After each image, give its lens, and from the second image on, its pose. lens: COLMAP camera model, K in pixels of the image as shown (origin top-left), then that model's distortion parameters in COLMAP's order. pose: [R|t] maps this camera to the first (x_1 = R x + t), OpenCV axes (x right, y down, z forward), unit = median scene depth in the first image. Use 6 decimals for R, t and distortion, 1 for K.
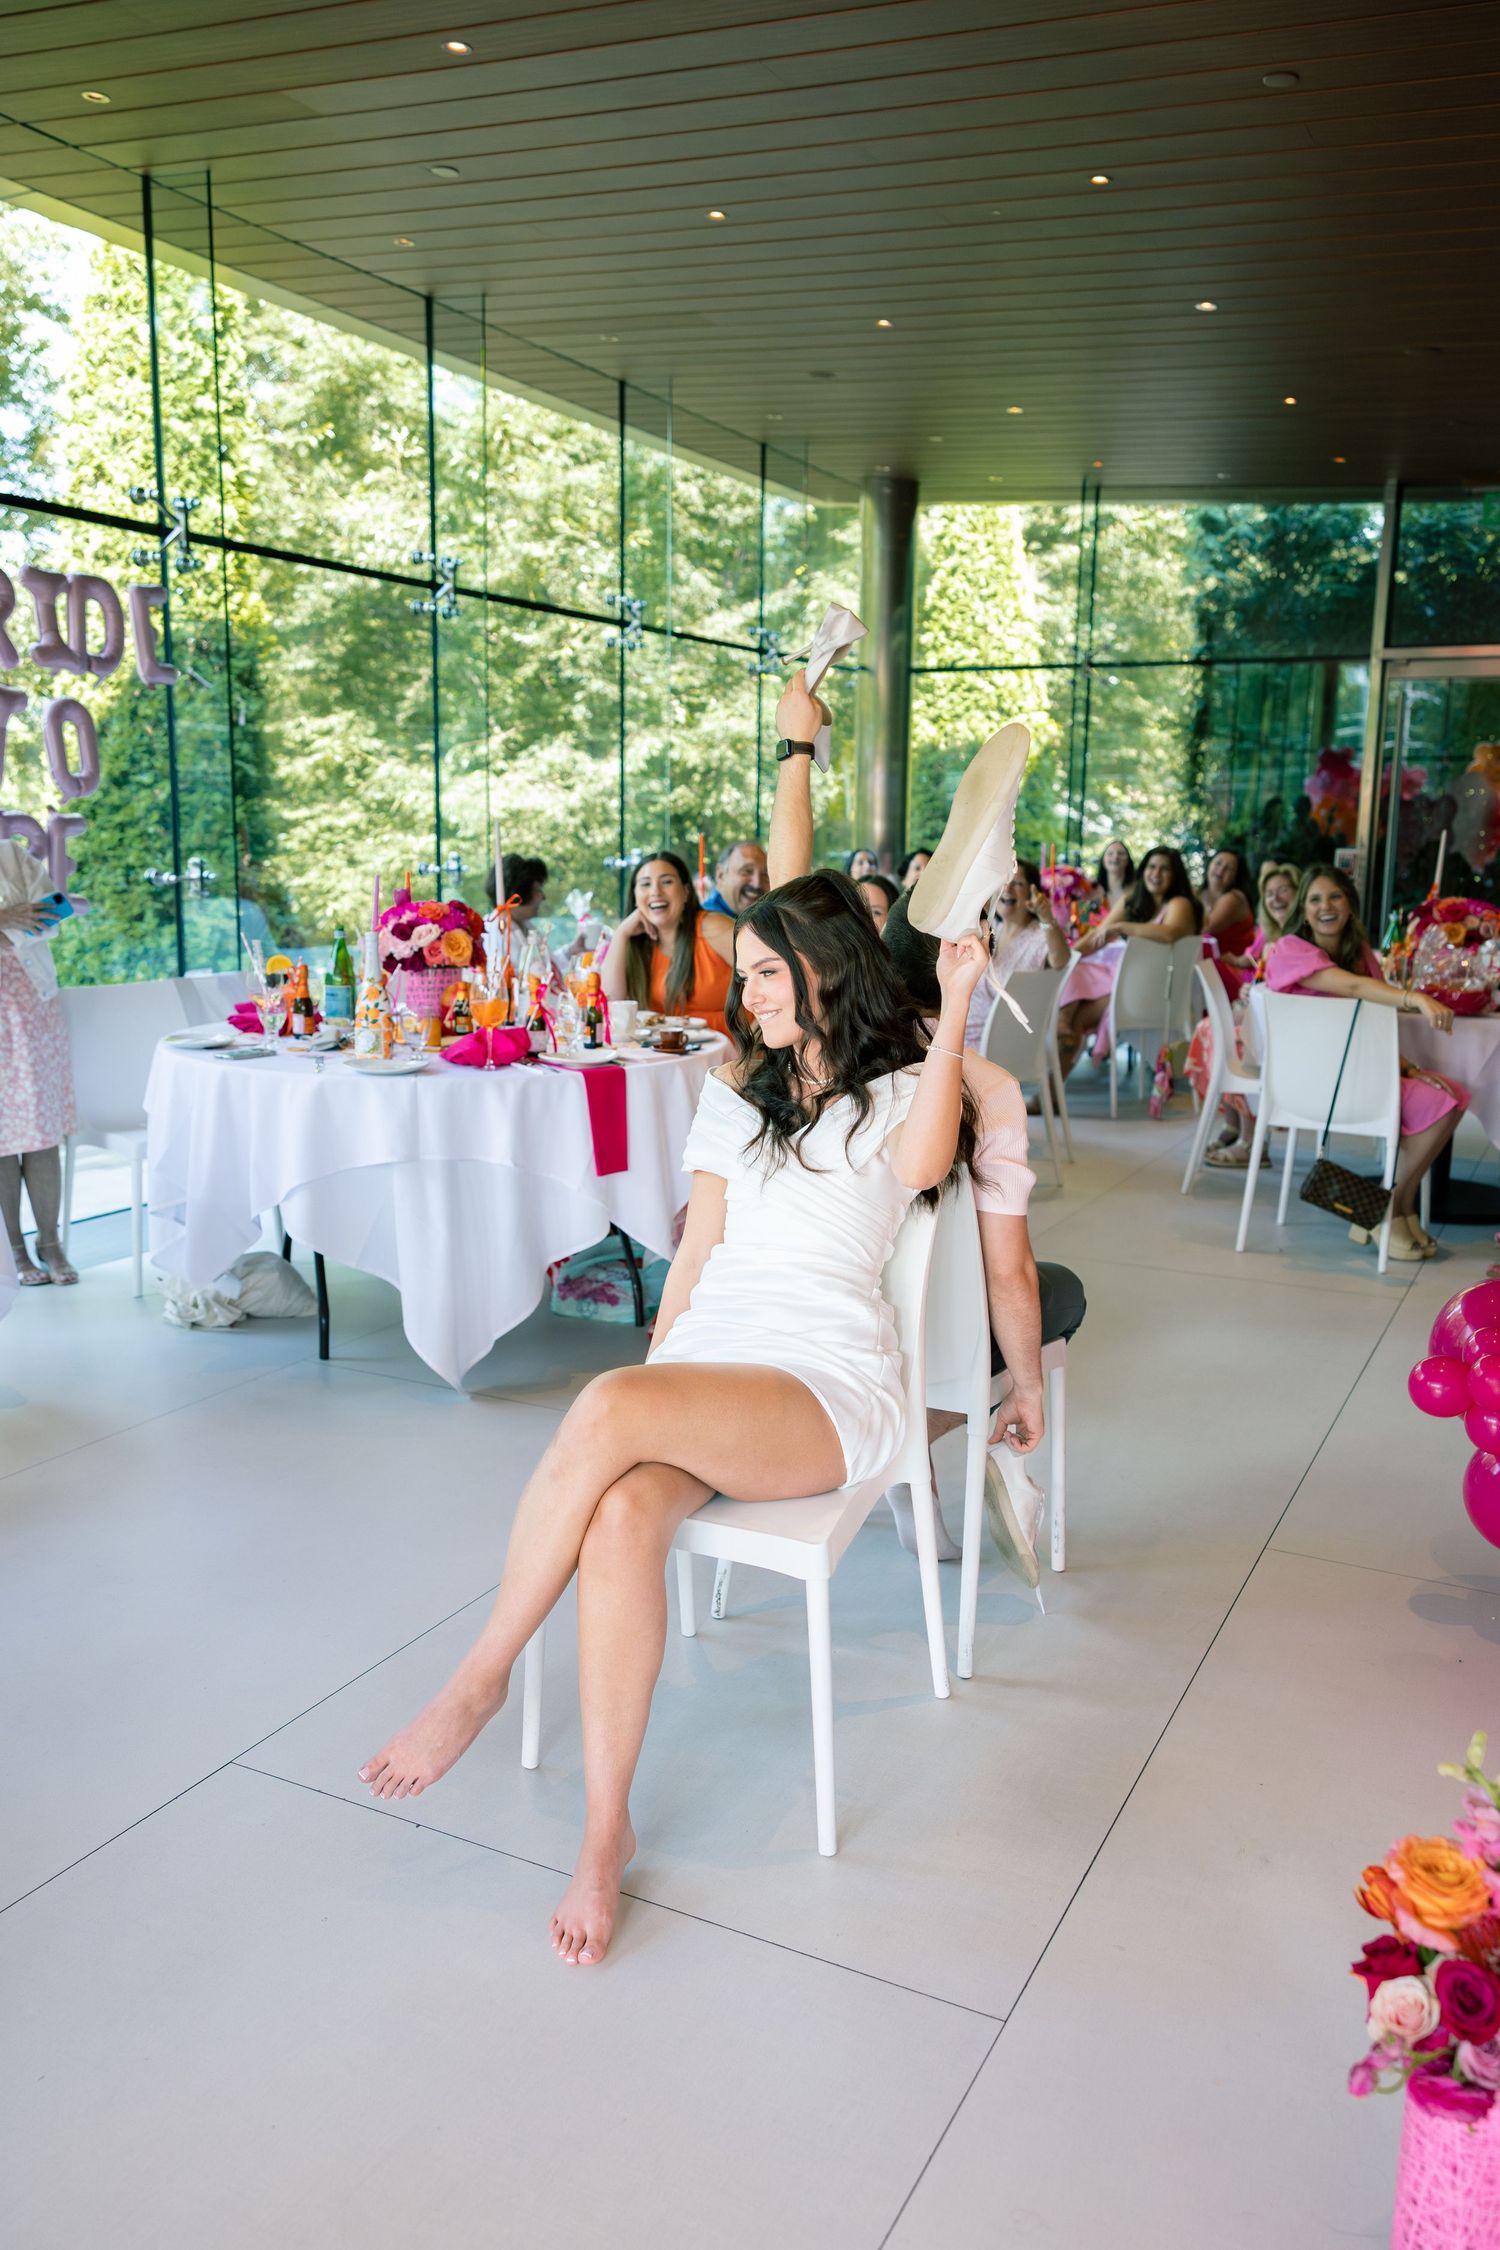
lens RADIAL K [[1737.5, 0, 746.6], [0, 1737.5, 1127.3], [0, 0, 1]] dist [0.001887, 0.005931]
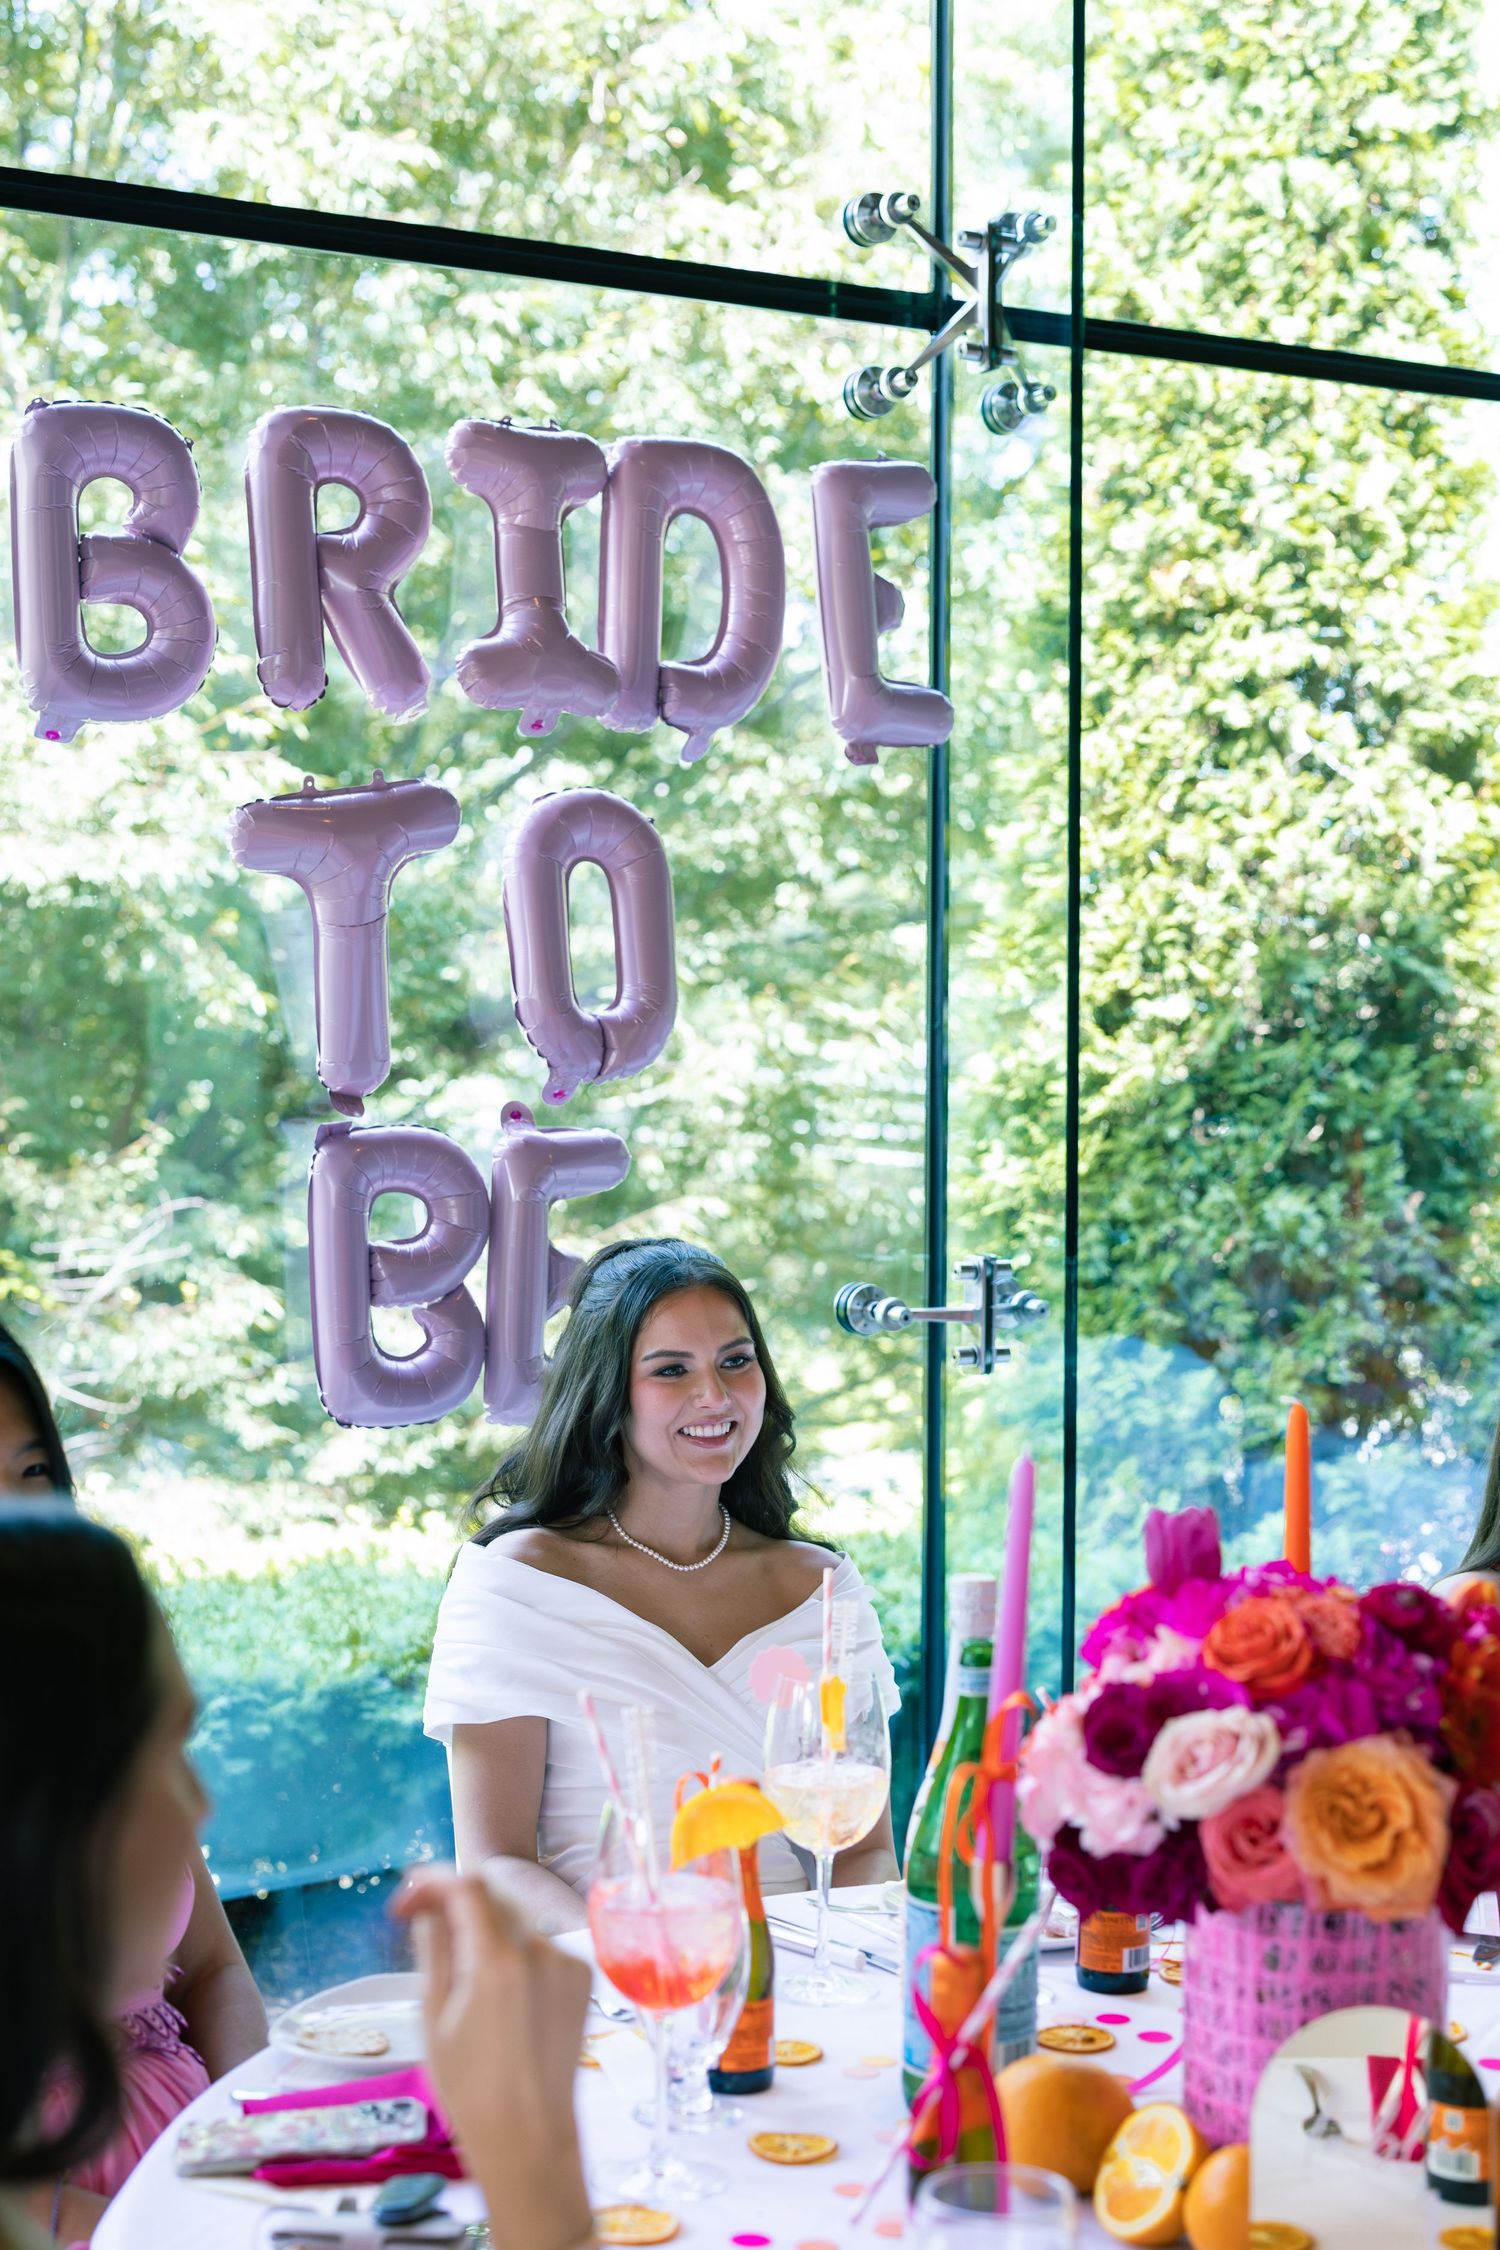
lens RADIAL K [[3169.2, 0, 748.3], [0, 3169.2, 1118.1], [0, 0, 1]] dist [0.047626, 0.000000]
pose [[0.826487, 0.000466, -0.562955, -0.012202], [-0.088656, 0.987629, -0.129340, -0.099901], [0.555930, 0.156807, 0.816304, 0.486803]]
